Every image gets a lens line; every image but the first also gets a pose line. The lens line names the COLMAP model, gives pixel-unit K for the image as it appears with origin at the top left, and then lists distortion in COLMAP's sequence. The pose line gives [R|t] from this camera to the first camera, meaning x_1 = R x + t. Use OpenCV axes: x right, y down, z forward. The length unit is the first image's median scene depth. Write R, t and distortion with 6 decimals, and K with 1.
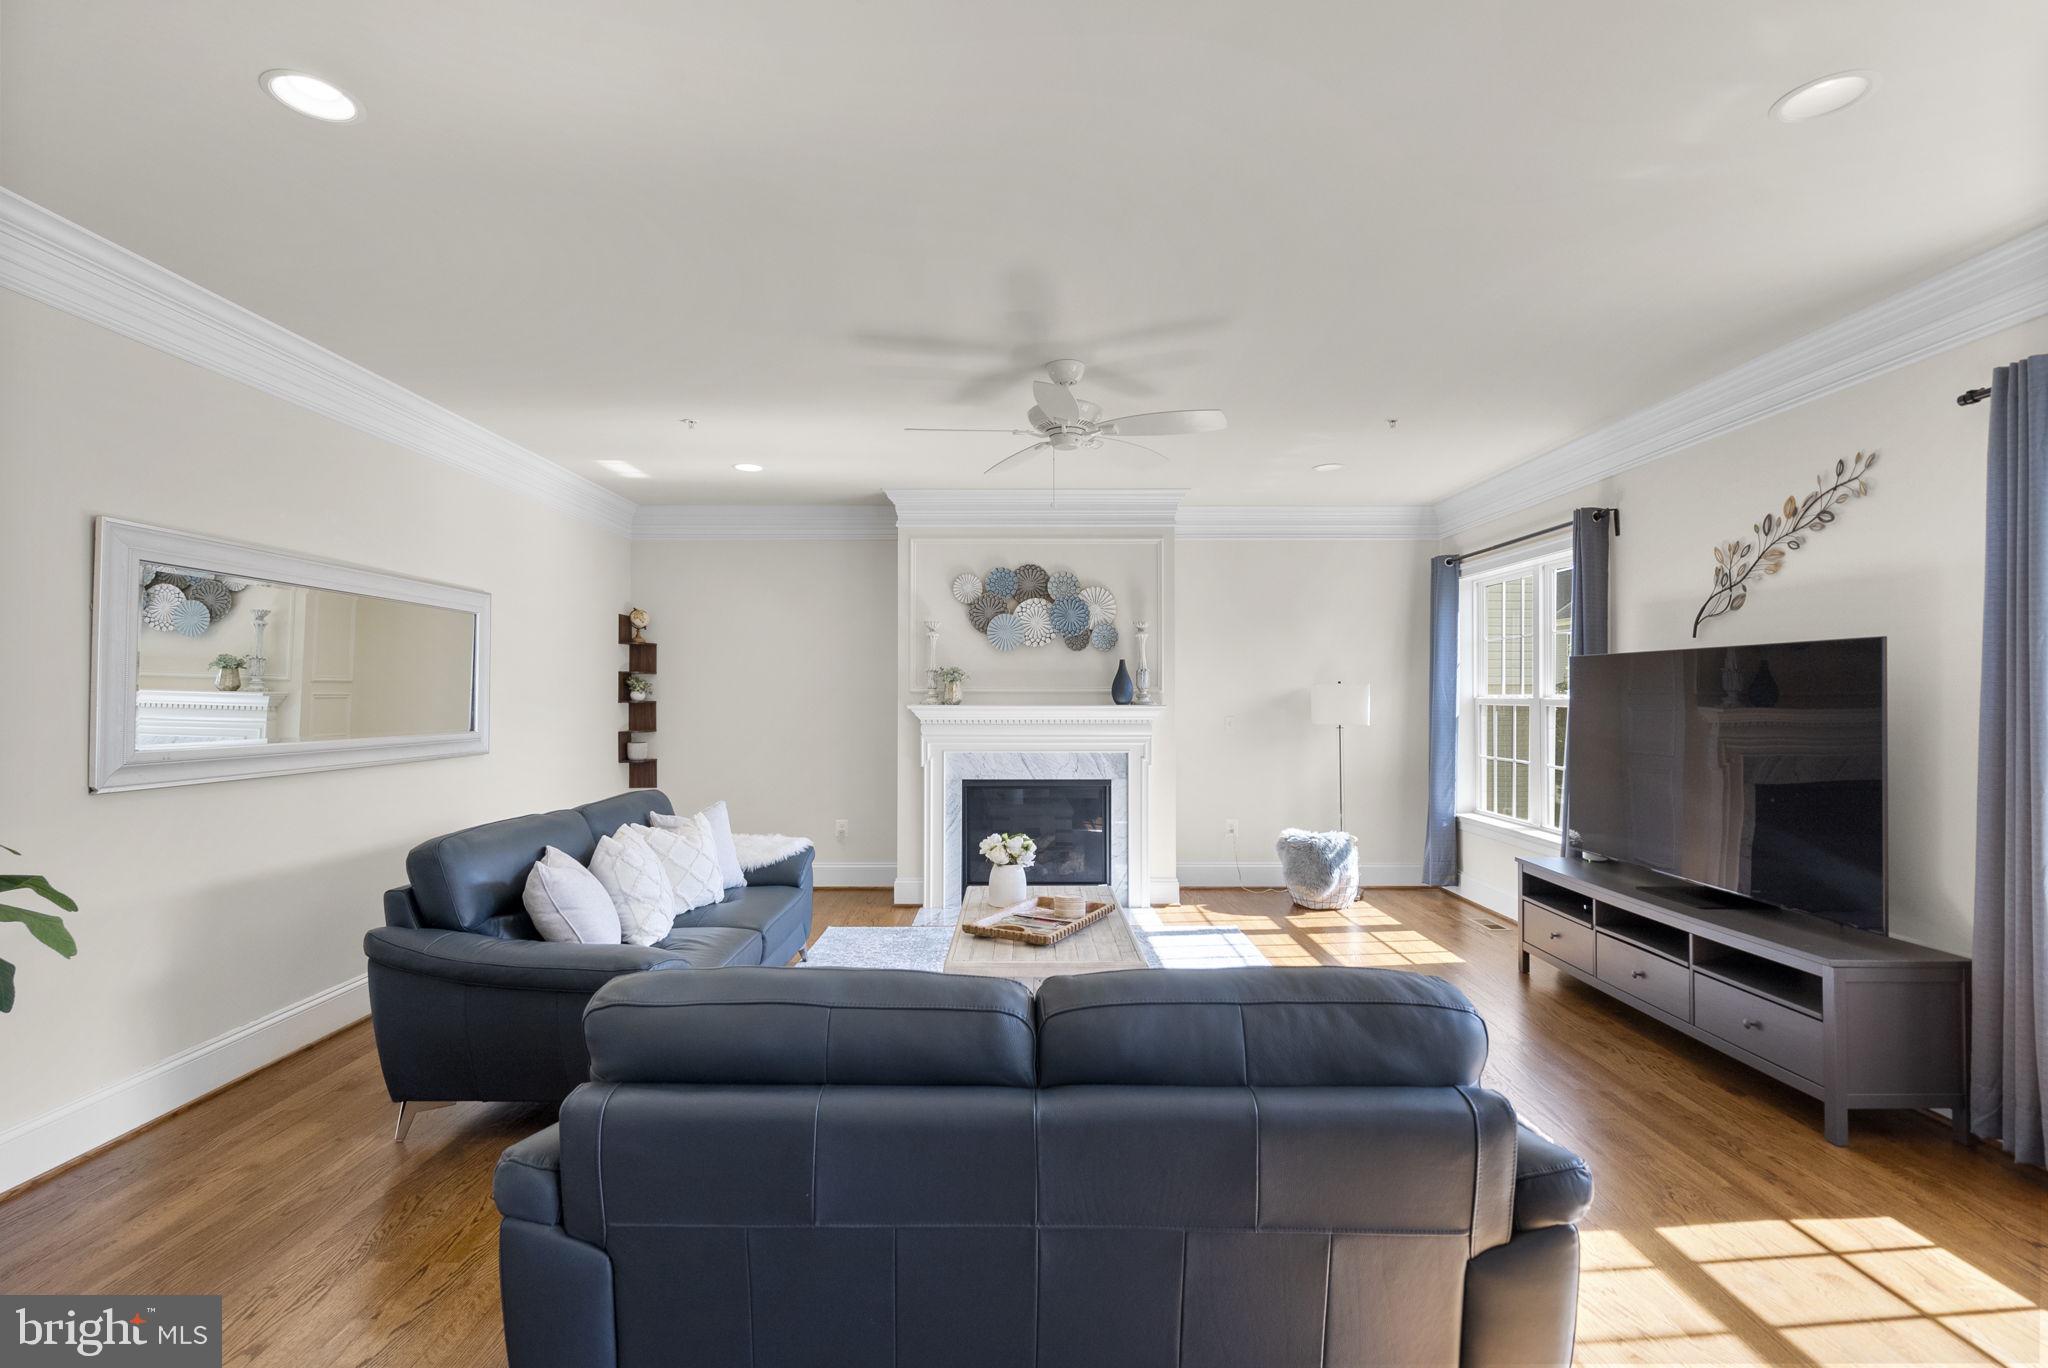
lens RADIAL K [[948.2, 0, 980.4], [0, 948.2, 690.2], [0, 0, 1]] dist [0.004072, 0.002373]
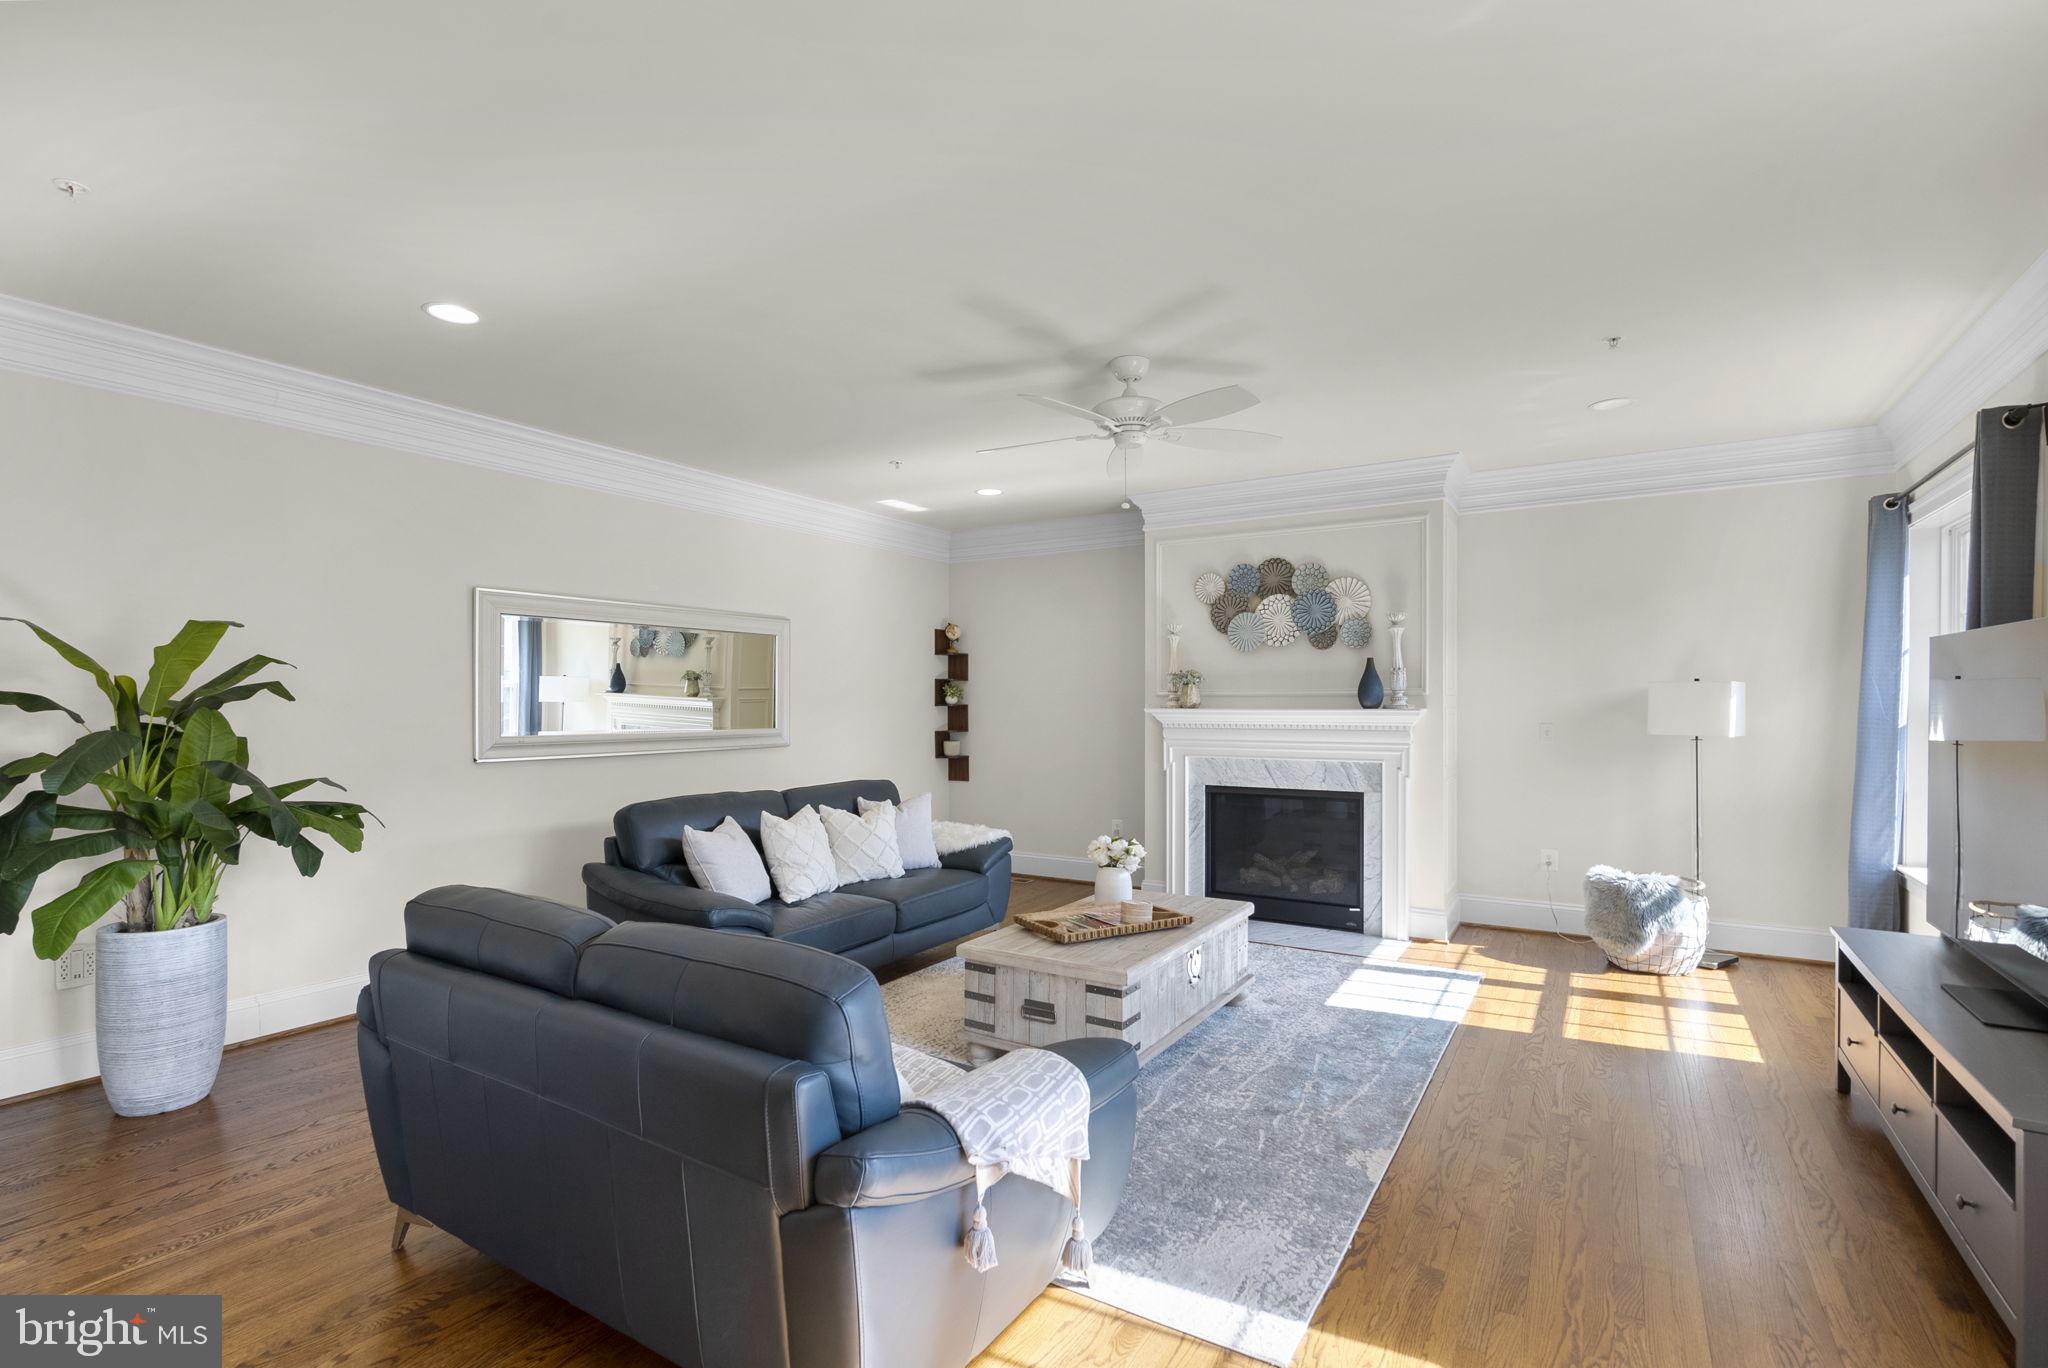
lens RADIAL K [[948.2, 0, 975.6], [0, 948.2, 713.2], [0, 0, 1]] dist [0.004072, 0.002373]
pose [[0.846982, 0.004910, -0.531598, 0.302758], [0.006180, 0.999799, 0.019081, 0.000351], [0.531585, -0.019447, 0.846782, 0.051392]]
